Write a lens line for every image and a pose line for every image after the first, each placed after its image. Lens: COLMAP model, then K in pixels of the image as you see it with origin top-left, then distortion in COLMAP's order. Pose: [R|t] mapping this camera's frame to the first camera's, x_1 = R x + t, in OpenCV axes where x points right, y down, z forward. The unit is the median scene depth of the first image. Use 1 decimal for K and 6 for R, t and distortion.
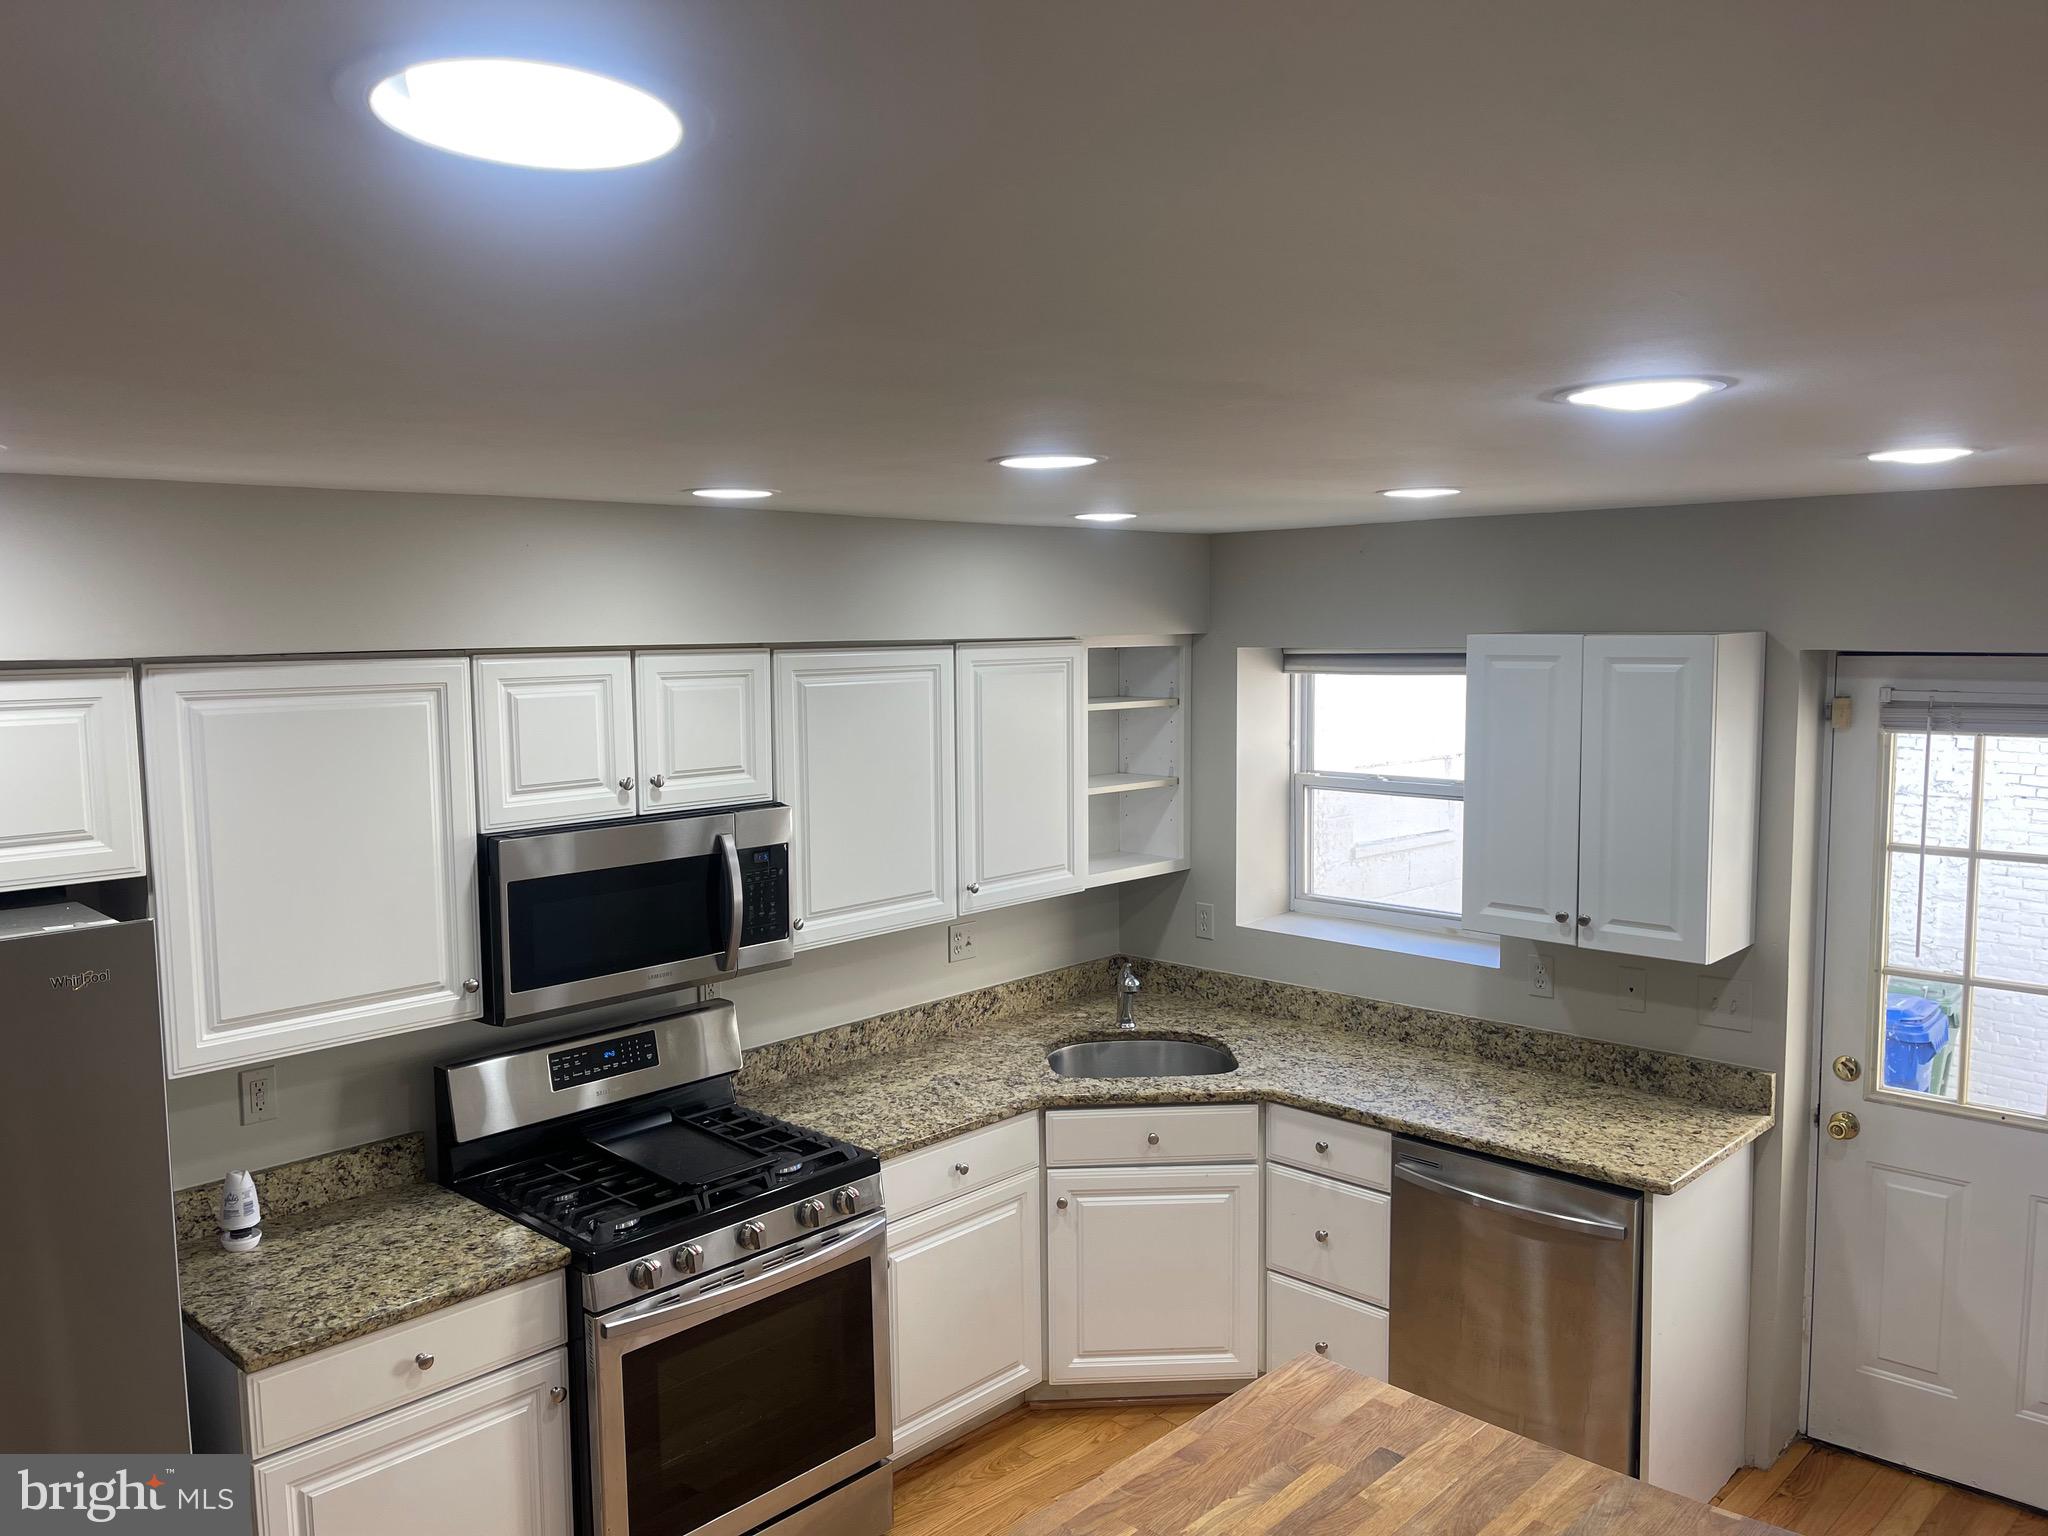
lens RADIAL K [[1549.6, 0, 1025.8], [0, 1549.6, 758.9], [0, 0, 1]] dist [0.022302, -0.017876]
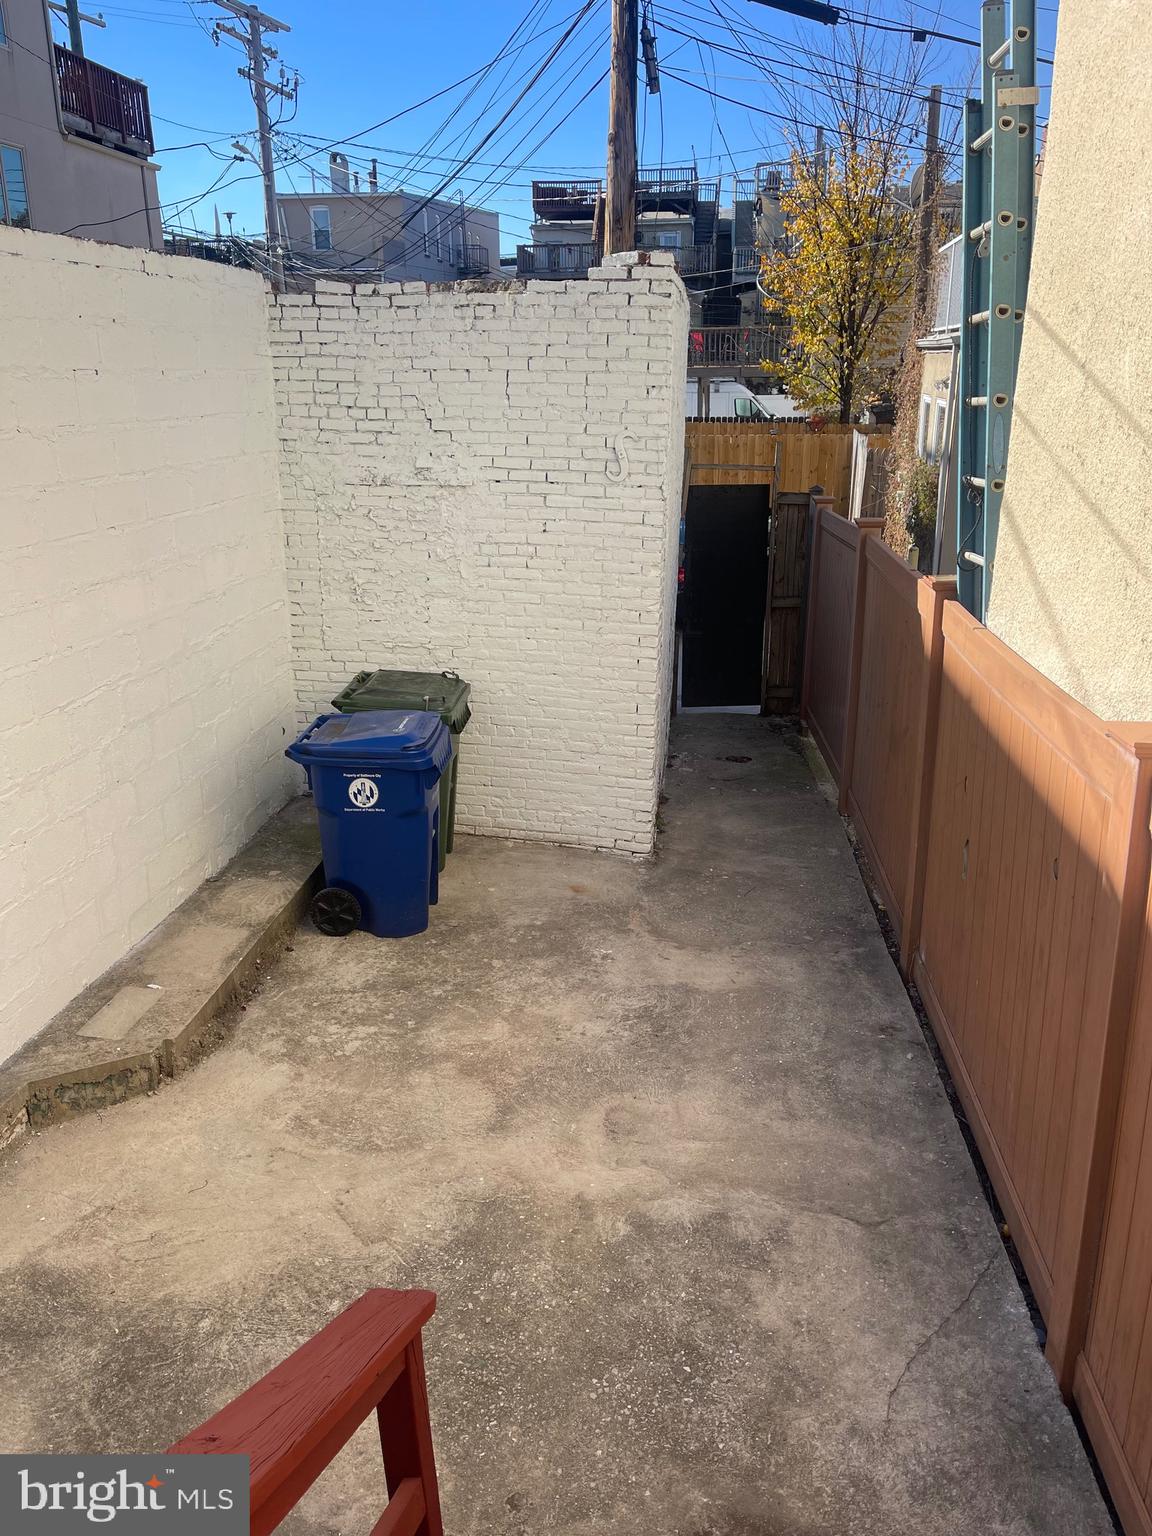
lens RADIAL K [[1214.9, 0, 579.5], [0, 1214.9, 769.7], [0, 0, 1]] dist [-0.003878, -0.001222]
pose [[0.798423, -0.200963, 0.567569, 0.566735], [0.067663, 0.966630, 0.247078, 0.037457], [-0.598283, -0.158870, 0.785378, 0.909957]]
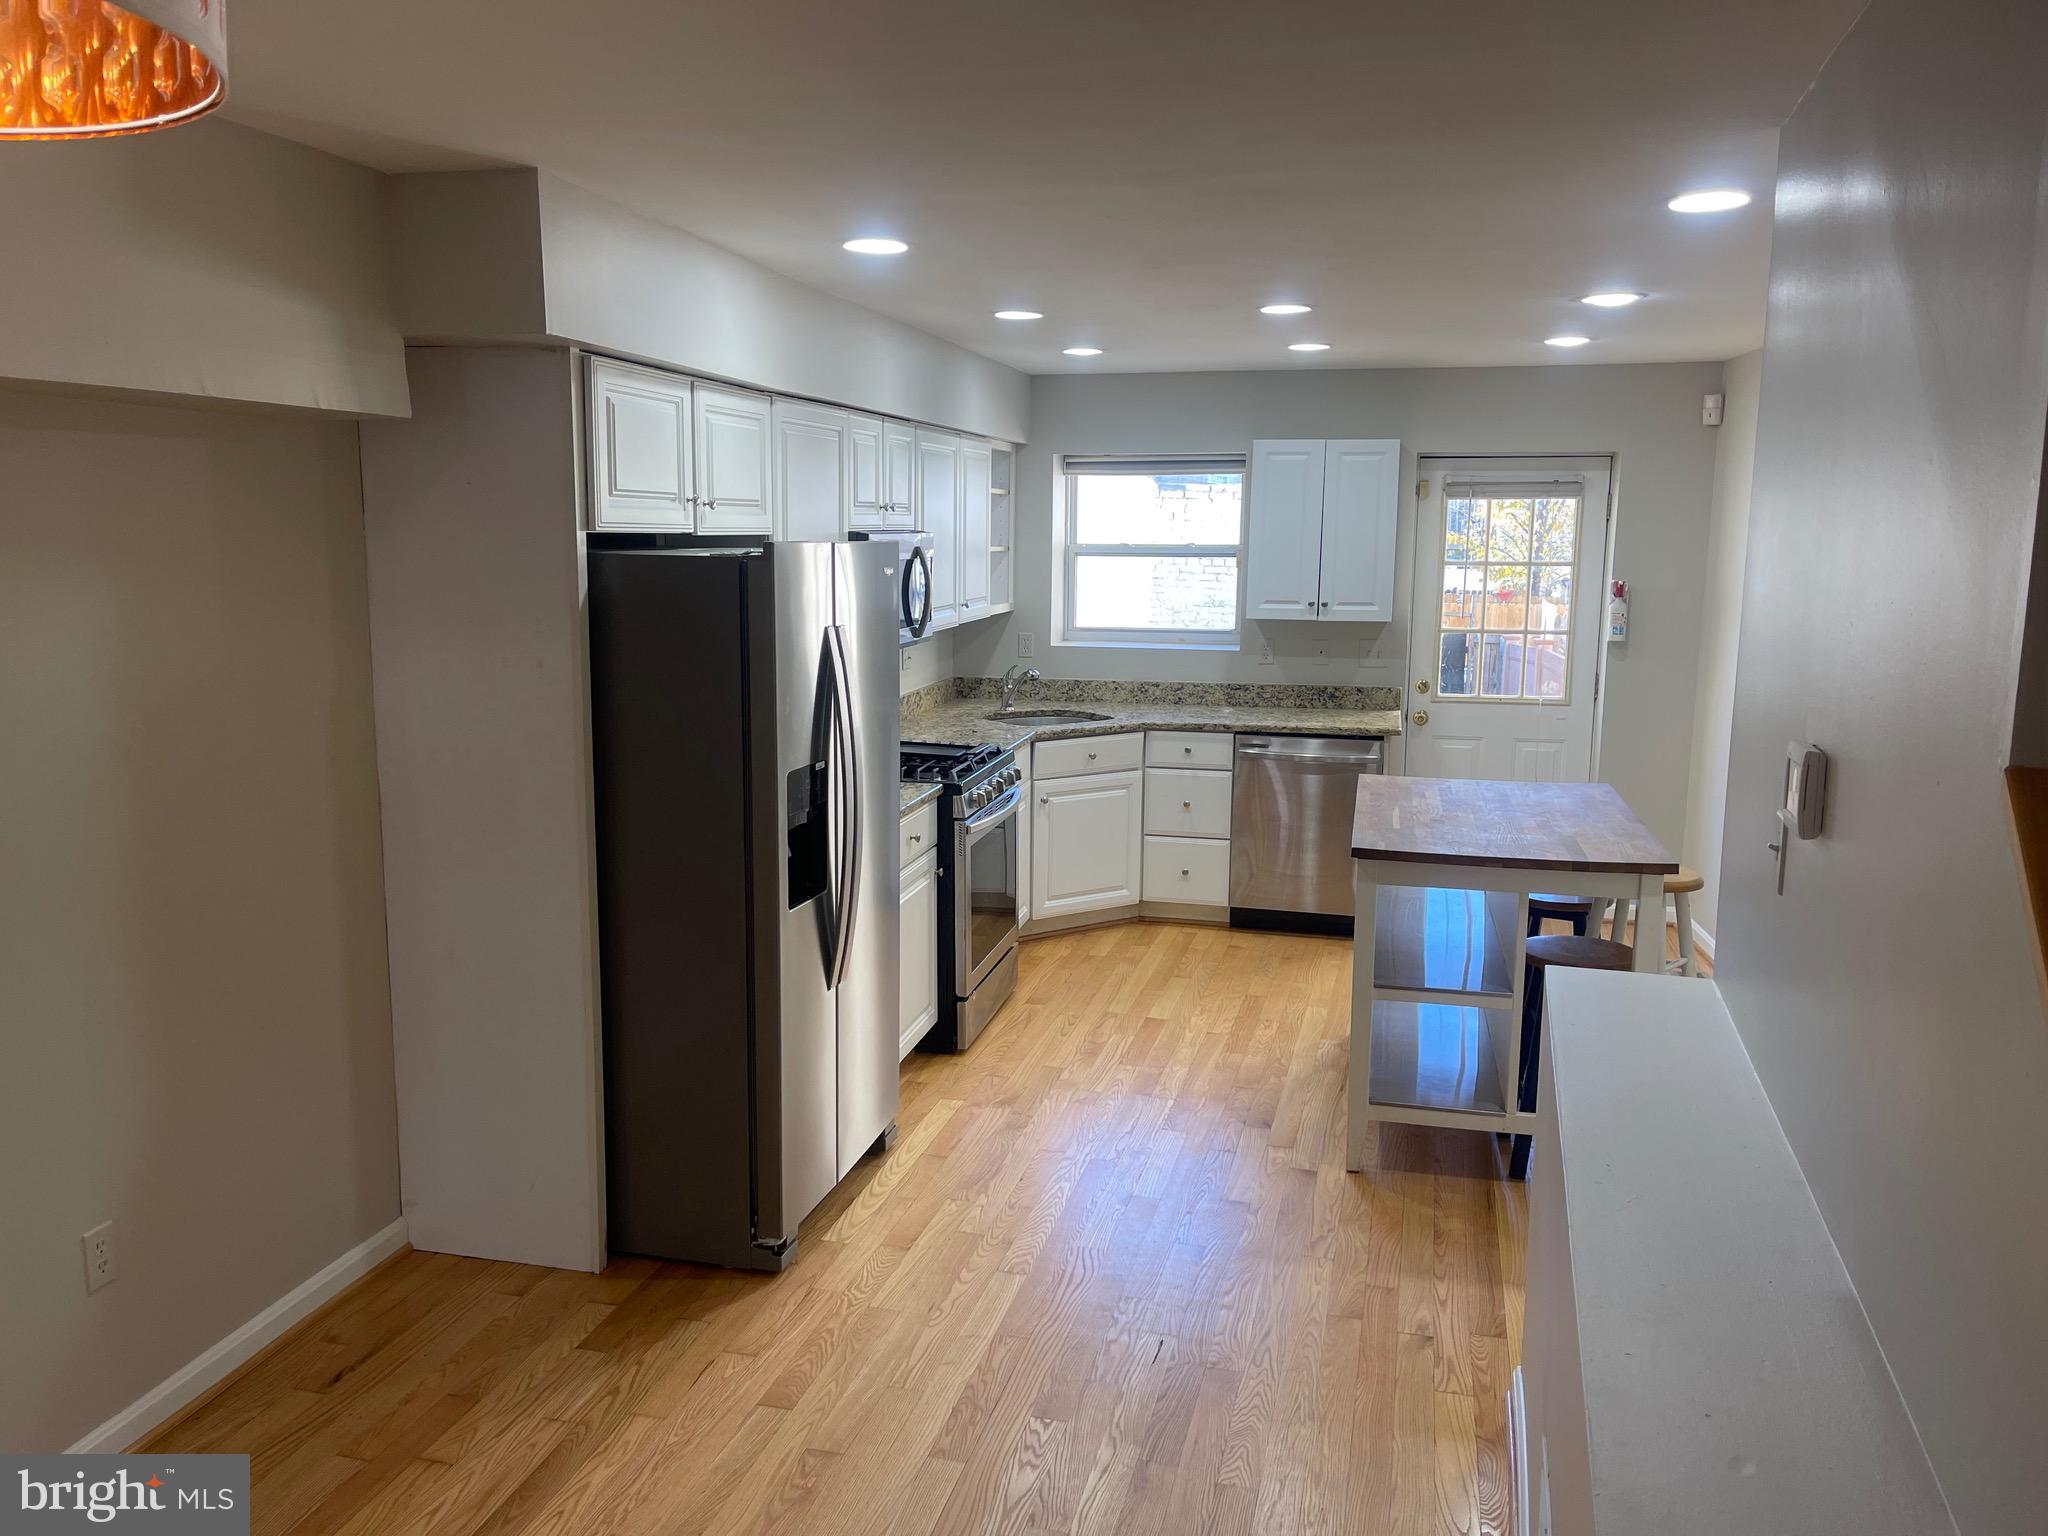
lens RADIAL K [[1549.6, 0, 1027.6], [0, 1549.6, 782.9], [0, 0, 1]] dist [0.022302, -0.017876]
pose [[0.860868, -0.072717, 0.503606, -0.778313], [0.033008, 0.995632, 0.087337, 0.131391], [-0.507757, -0.058563, 0.859507, -0.333668]]
